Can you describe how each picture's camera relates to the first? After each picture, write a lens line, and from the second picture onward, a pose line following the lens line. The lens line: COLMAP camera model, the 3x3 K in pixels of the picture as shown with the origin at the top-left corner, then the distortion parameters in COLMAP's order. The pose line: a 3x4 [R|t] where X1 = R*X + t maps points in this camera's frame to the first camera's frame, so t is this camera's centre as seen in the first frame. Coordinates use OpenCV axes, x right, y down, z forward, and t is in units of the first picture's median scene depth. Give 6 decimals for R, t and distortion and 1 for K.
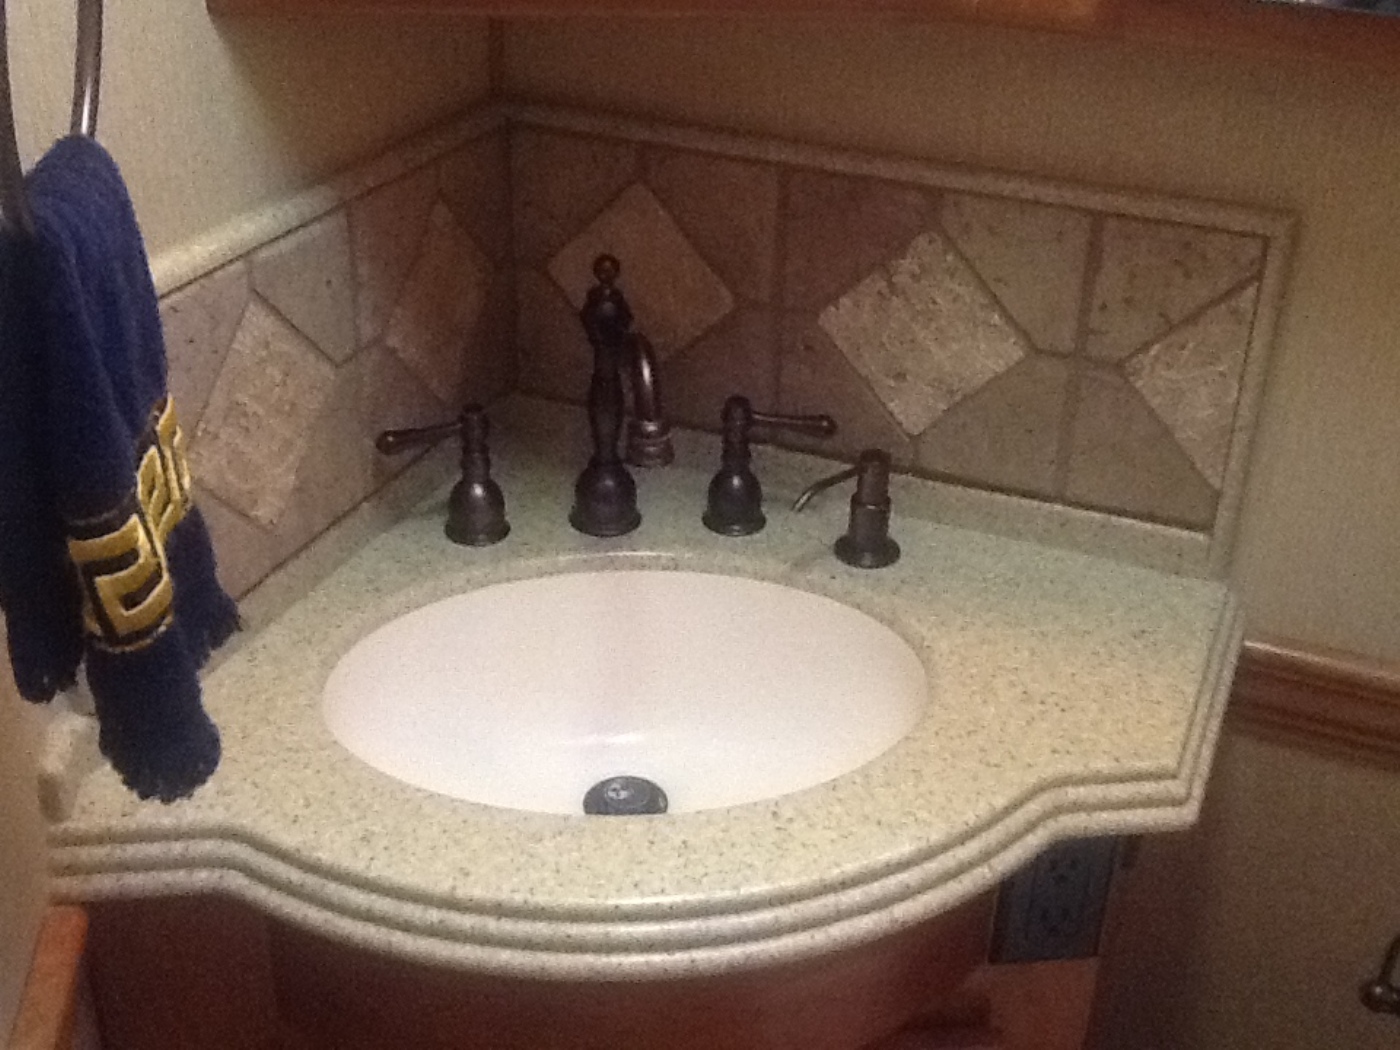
lens RADIAL K [[1722.3, 0, 700.0], [0, 1722.3, 525.0], [0, 0, 1]] dist [-0.016711, -0.016225]
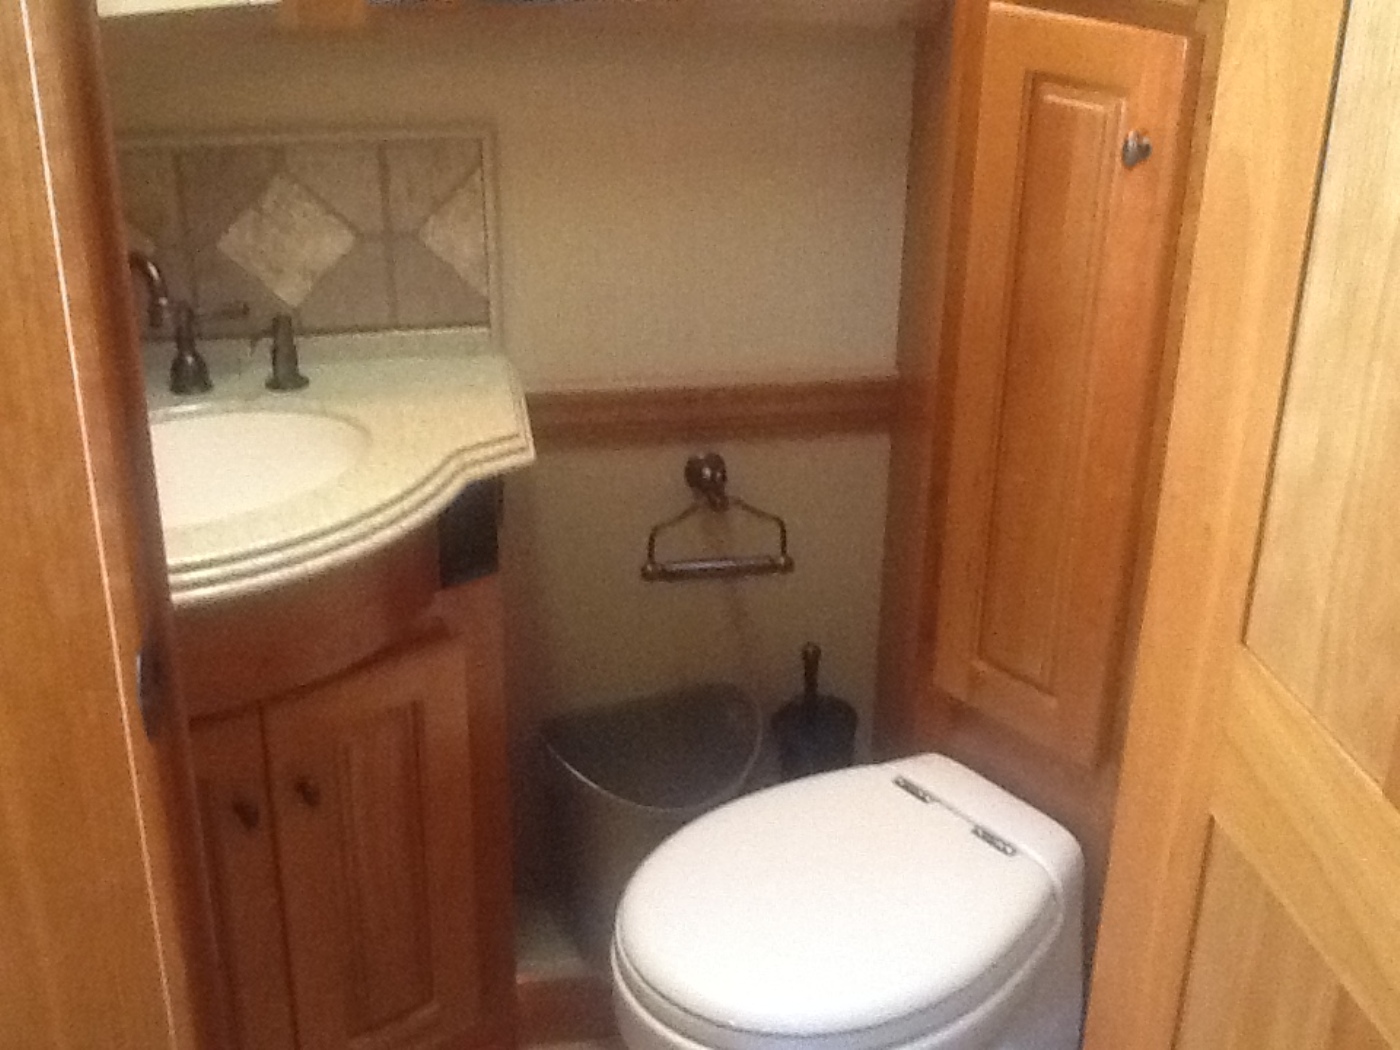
lens RADIAL K [[1722.3, 0, 700.0], [0, 1722.3, 525.0], [0, 0, 1]] dist [-0.016711, -0.016225]
pose [[0.851177, -0.240195, 0.466695, -0.357003], [0.264450, 0.964298, 0.013981, 0.224427], [-0.453391, 0.111517, 0.884308, -0.550962]]
